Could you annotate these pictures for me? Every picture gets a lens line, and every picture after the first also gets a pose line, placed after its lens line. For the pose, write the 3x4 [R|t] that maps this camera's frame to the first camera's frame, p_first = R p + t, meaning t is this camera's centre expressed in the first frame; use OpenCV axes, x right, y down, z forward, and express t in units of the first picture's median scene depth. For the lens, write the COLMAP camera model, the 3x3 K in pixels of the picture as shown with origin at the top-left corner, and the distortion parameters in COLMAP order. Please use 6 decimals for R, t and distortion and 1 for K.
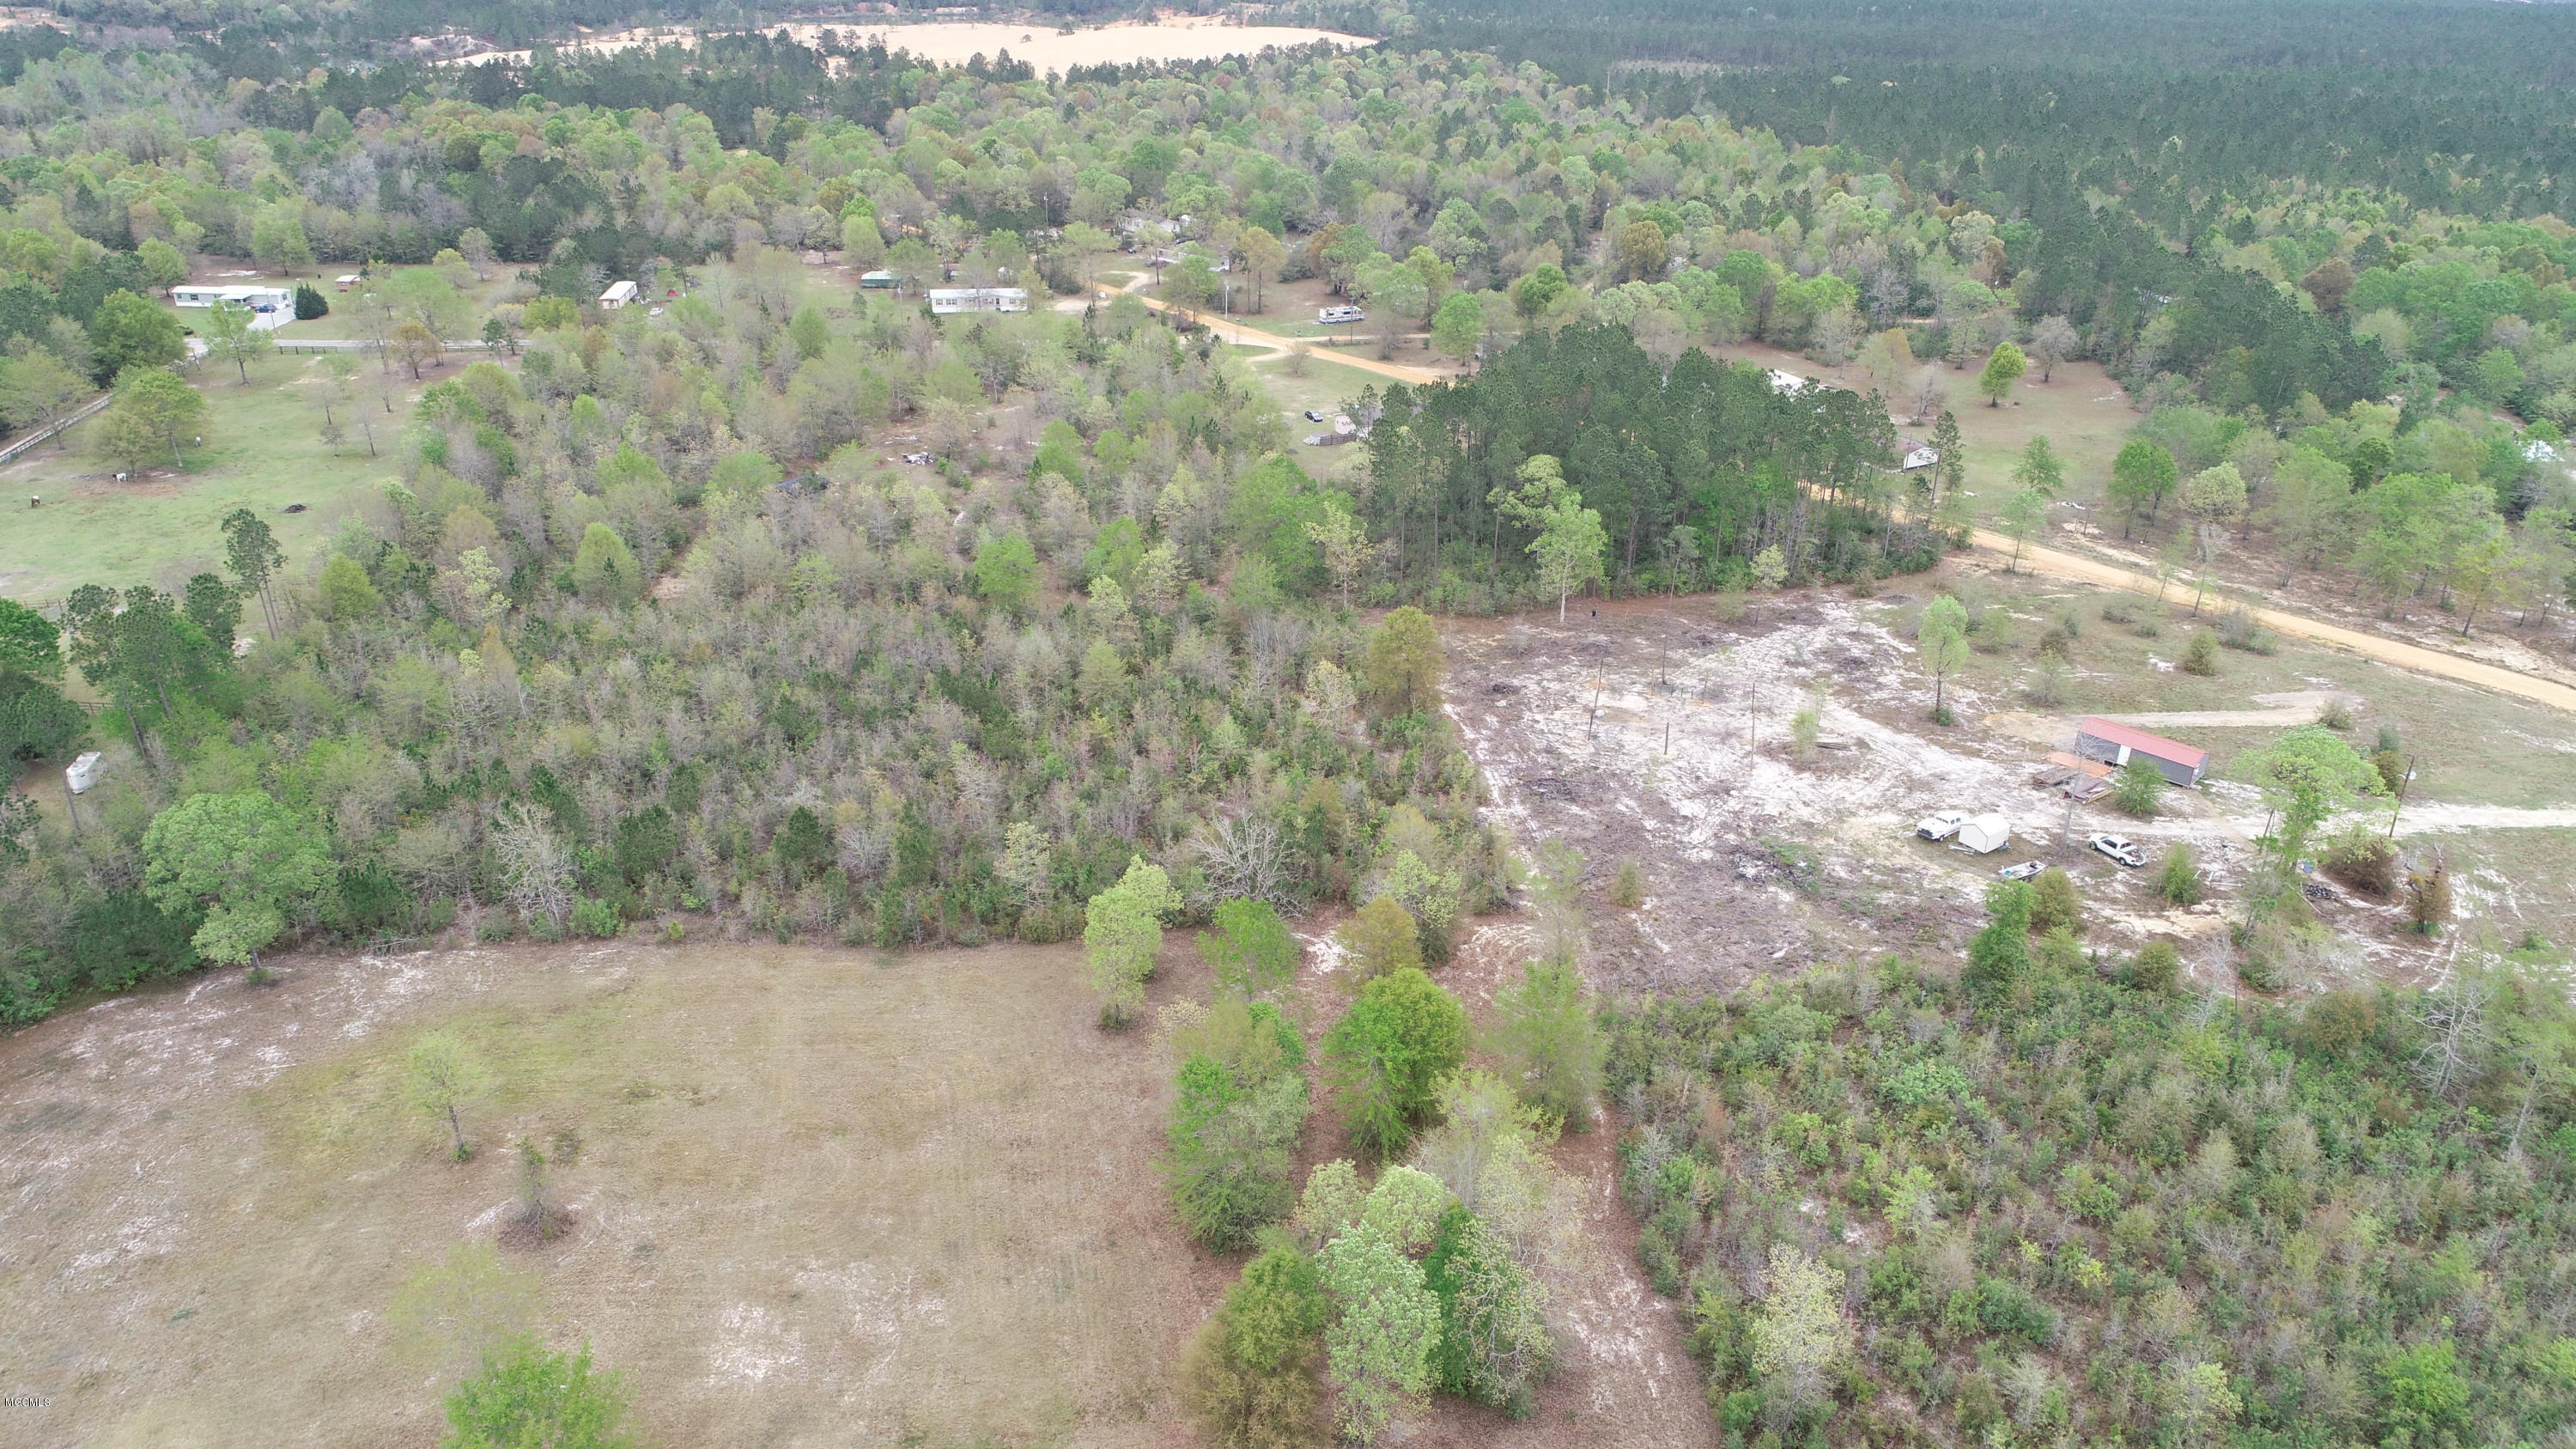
lens RADIAL K [[1724.3, 0, 1296.5], [0, 1724.3, 727.2], [0, 0, 1]] dist [0.000075, 0.000198]
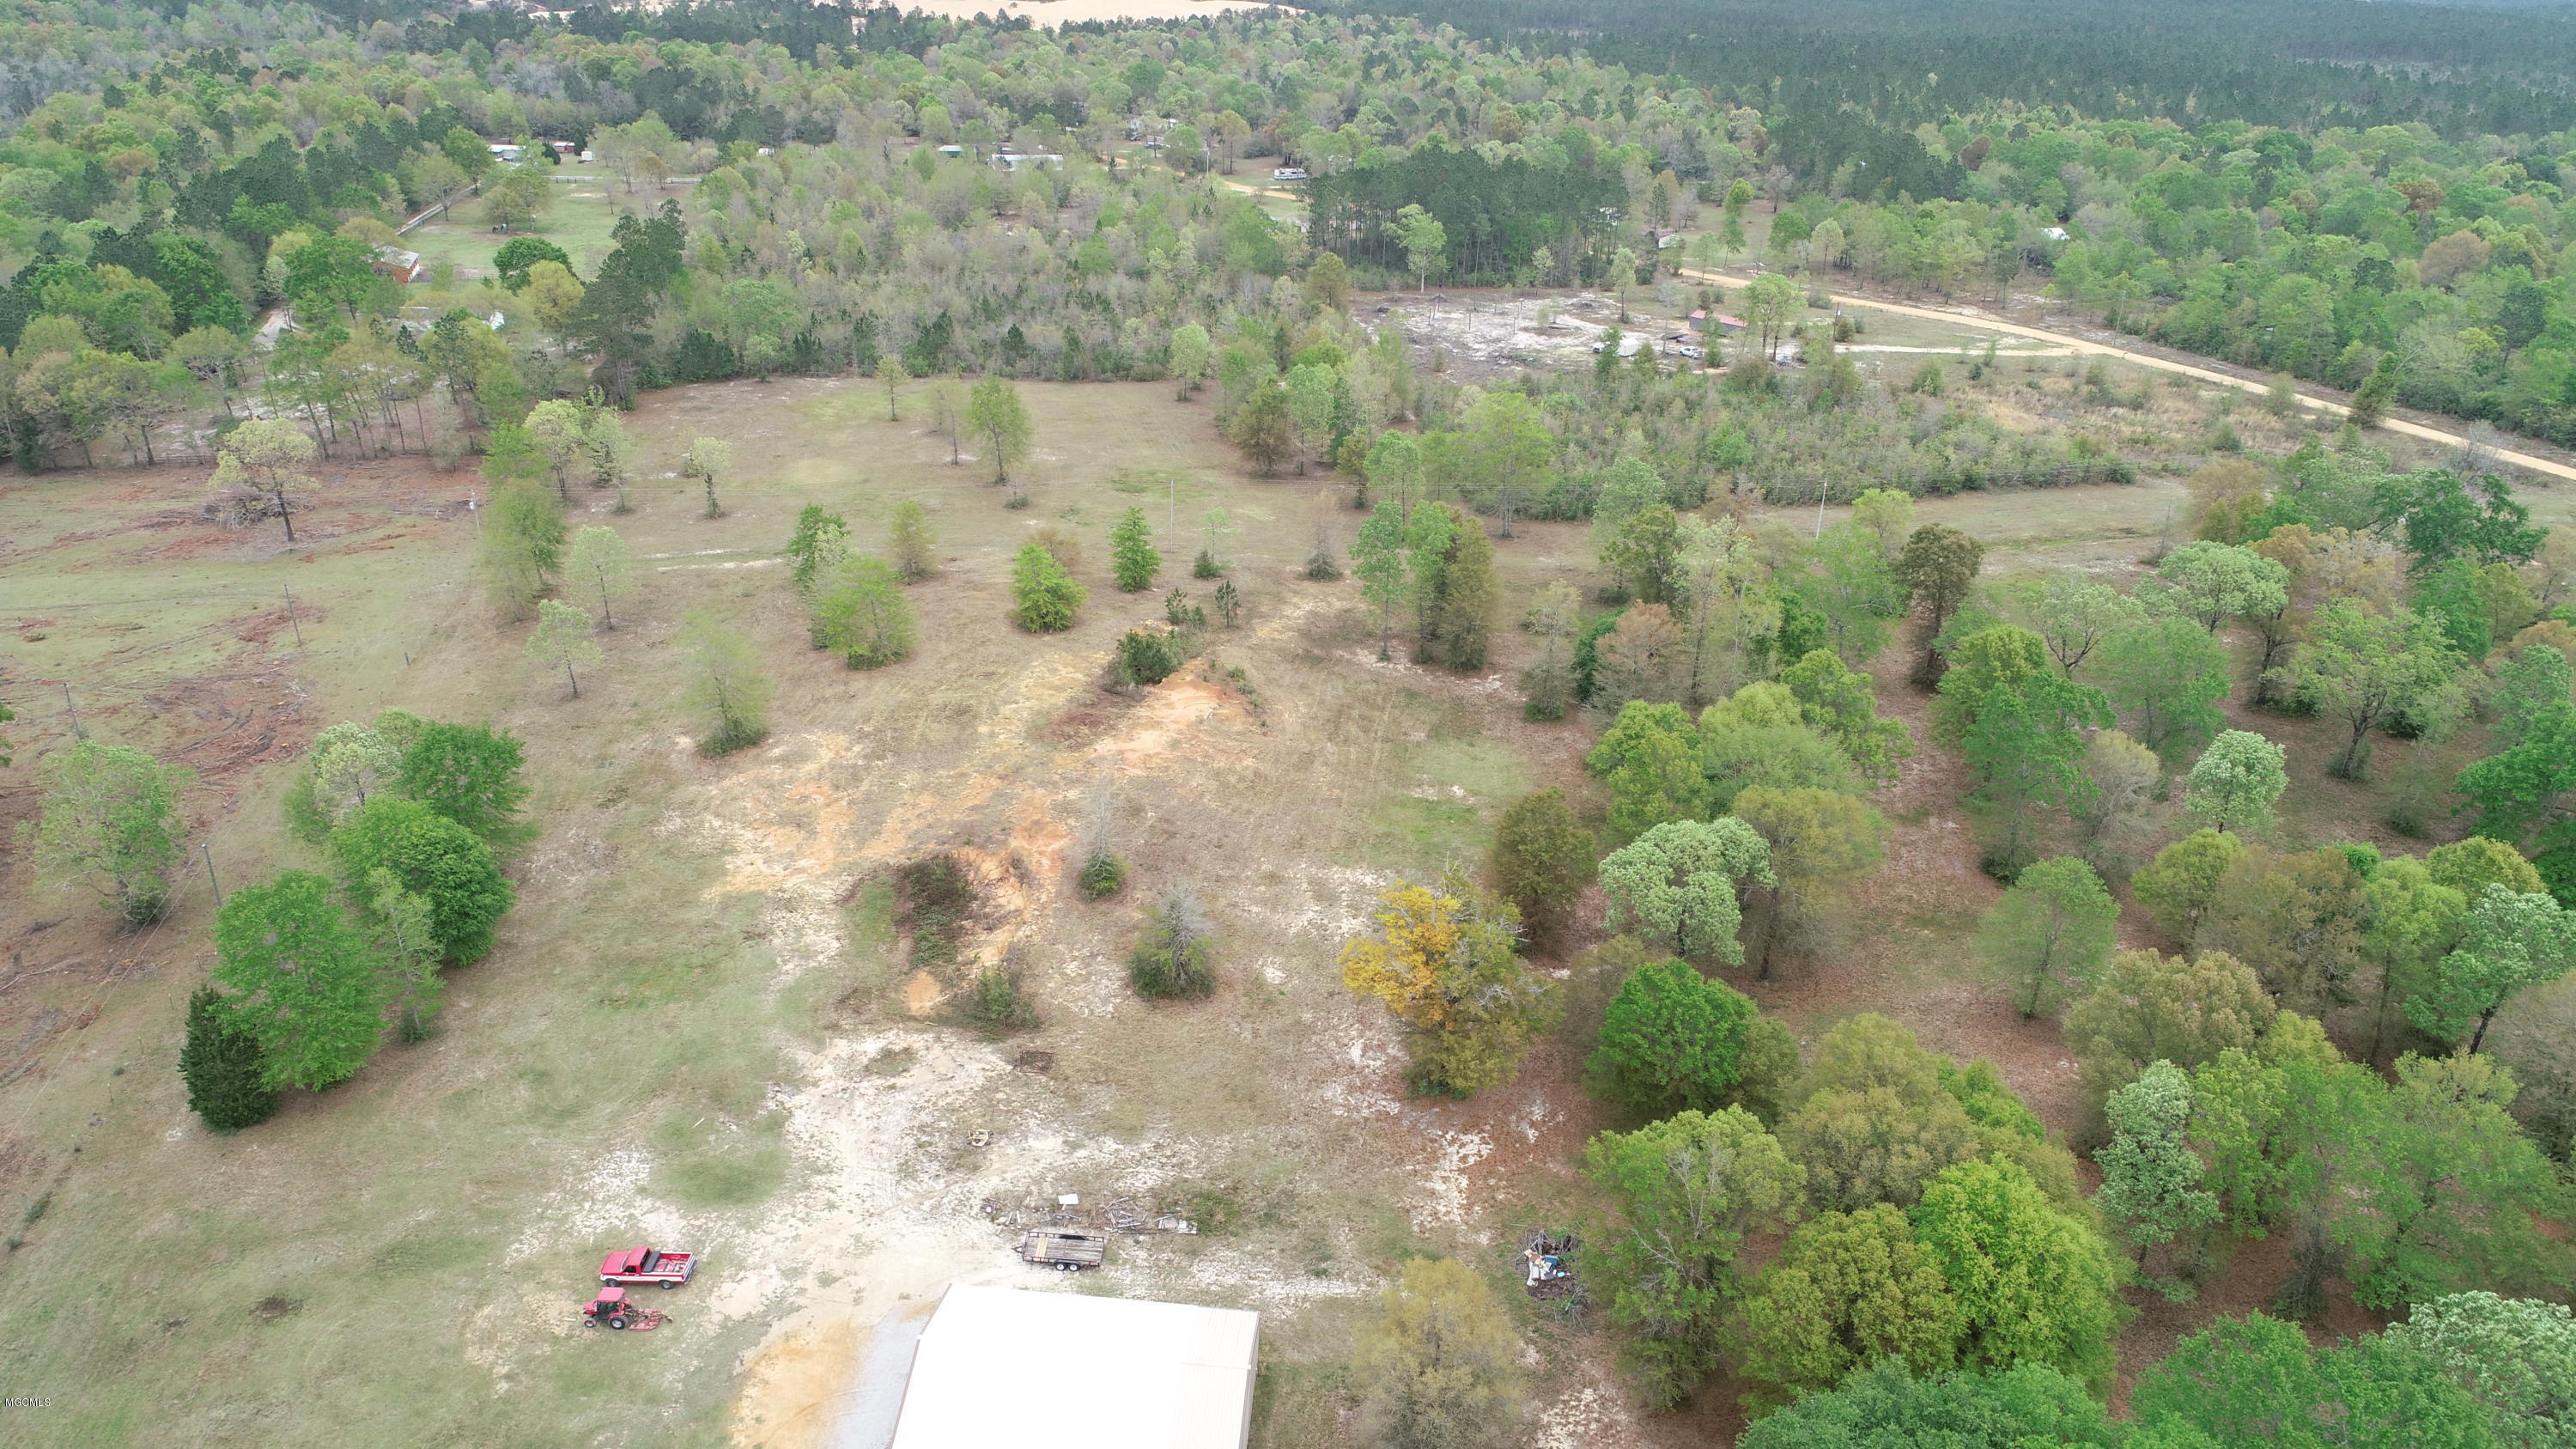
lens RADIAL K [[1724.3, 0, 1294.8], [0, 1724.3, 734.9], [0, 0, 1]] dist [0.000075, 0.000198]
pose [[0.999529, -0.001223, 0.030677, -0.018971], [0.001102, 0.999992, 0.003954, 0.293521], [-0.030682, -0.003918, 0.999522, -0.554728]]
